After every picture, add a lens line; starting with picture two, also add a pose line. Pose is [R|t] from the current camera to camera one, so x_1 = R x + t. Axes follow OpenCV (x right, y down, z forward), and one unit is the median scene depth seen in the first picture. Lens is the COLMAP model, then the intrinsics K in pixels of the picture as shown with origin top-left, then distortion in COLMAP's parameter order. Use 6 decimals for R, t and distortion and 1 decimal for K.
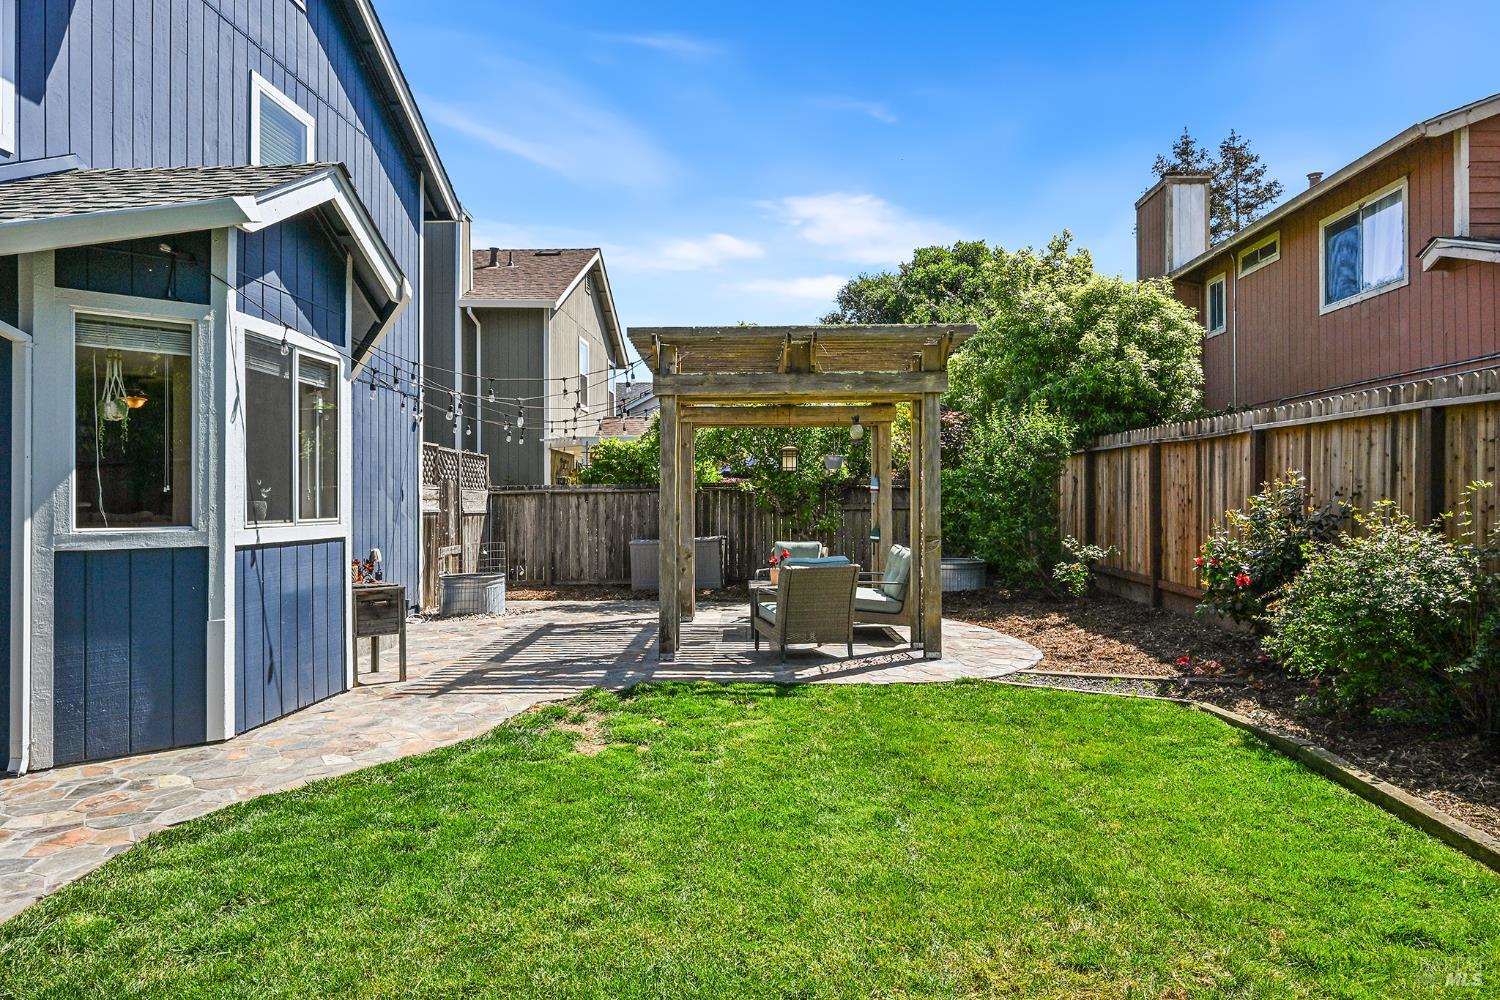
lens RADIAL K [[950.6, 0, 754.3], [0, 950.6, 499.3], [0, 0, 1]] dist [-0.005247, 0.002763]
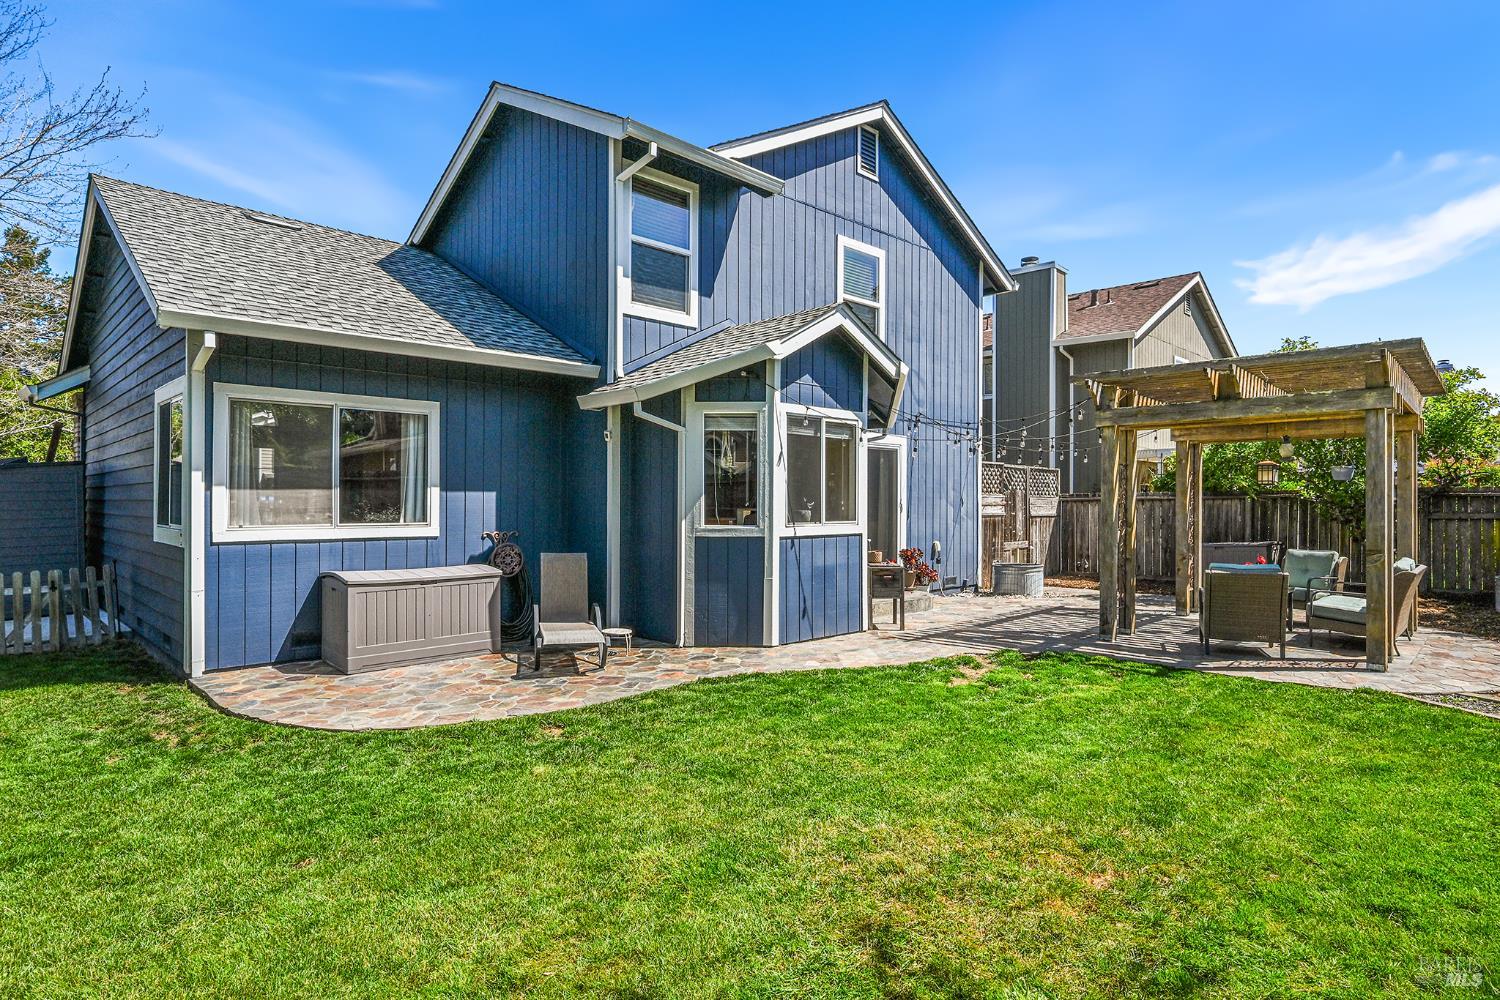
lens RADIAL K [[816.5, 0, 748.4], [0, 816.5, 499.4], [0, 0, 1]] dist [-0.002971, 0.001167]
pose [[0.733417, 0.003212, -0.679772, 0.403589], [-0.002813, 0.999995, 0.001690, -0.020761], [0.679773, 0.000672, 0.733422, -0.134663]]
